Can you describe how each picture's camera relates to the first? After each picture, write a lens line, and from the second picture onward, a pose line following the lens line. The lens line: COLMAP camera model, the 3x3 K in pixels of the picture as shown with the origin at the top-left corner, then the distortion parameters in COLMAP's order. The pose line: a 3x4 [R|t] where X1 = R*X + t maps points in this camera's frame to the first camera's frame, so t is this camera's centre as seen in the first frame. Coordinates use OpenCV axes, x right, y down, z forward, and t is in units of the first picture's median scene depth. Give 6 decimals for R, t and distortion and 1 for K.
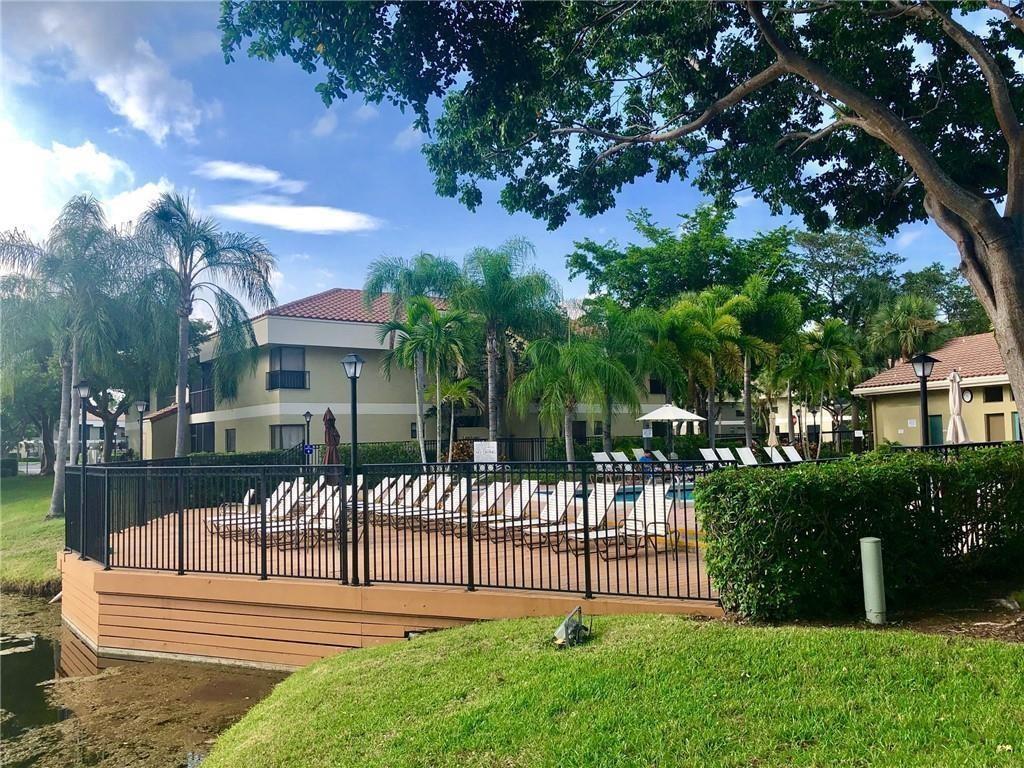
lens RADIAL K [[837.9, 0, 510.4], [0, 837.9, 383.6], [0, 0, 1]] dist [0.016580, -0.003801]
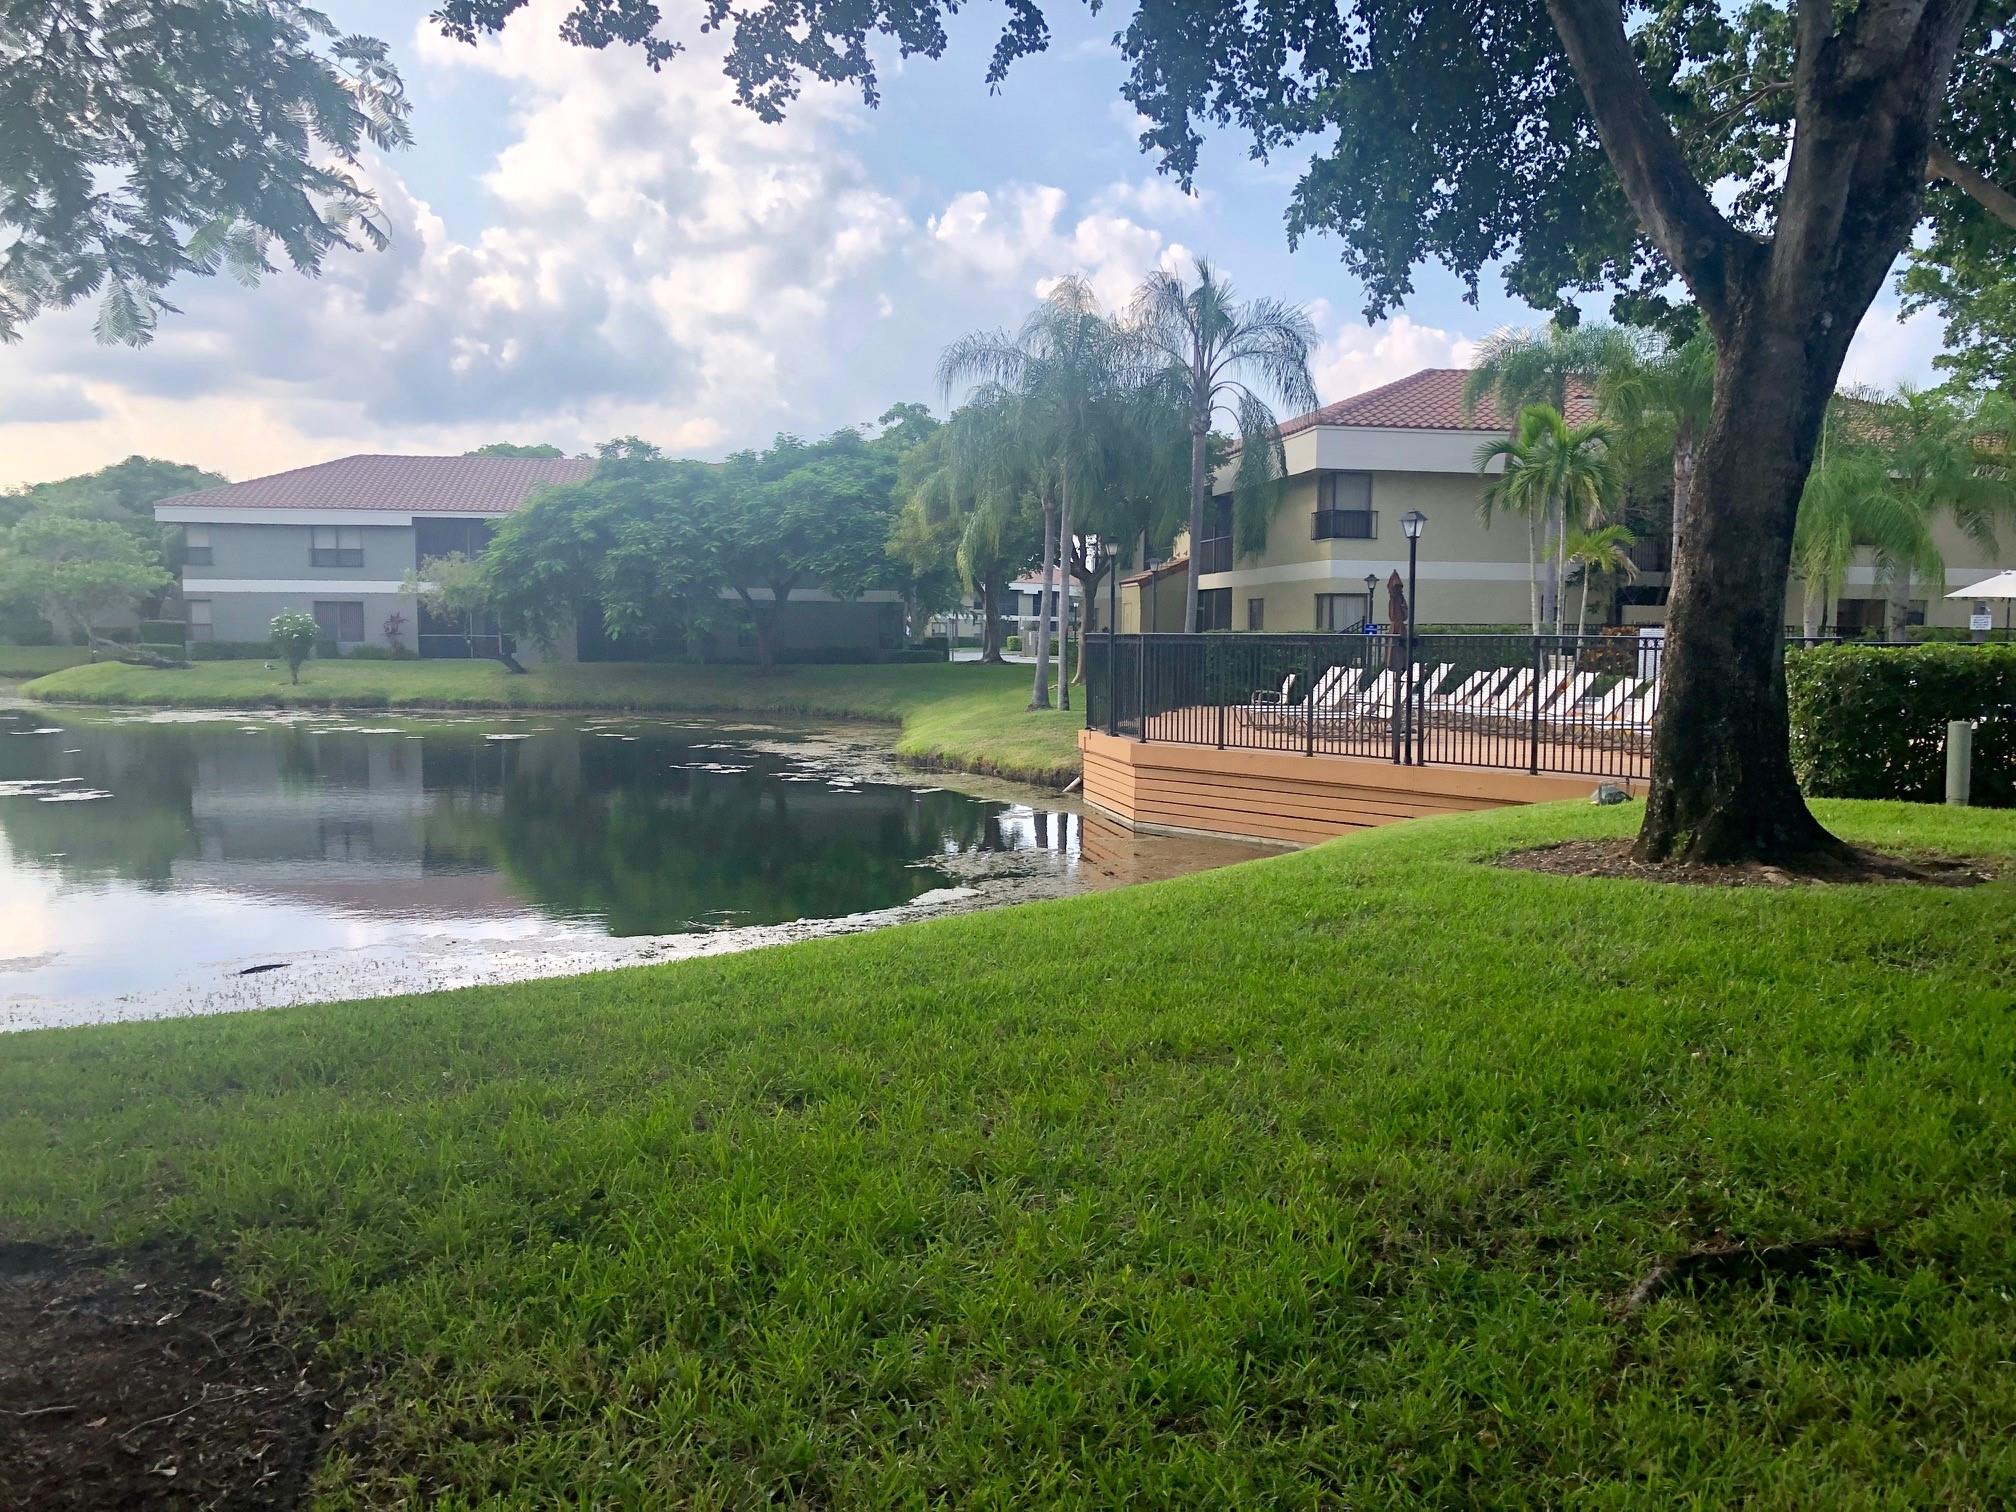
lens RADIAL K [[1649.6, 0, 1004.8], [0, 1649.6, 751.7], [0, 0, 1]] dist [0.016580, -0.003801]
pose [[0.895516, 0.063465, -0.440480, 0.097011], [-0.001050, 0.990078, 0.140517, -0.012449], [0.445028, -0.125373, 0.886697, -0.358138]]
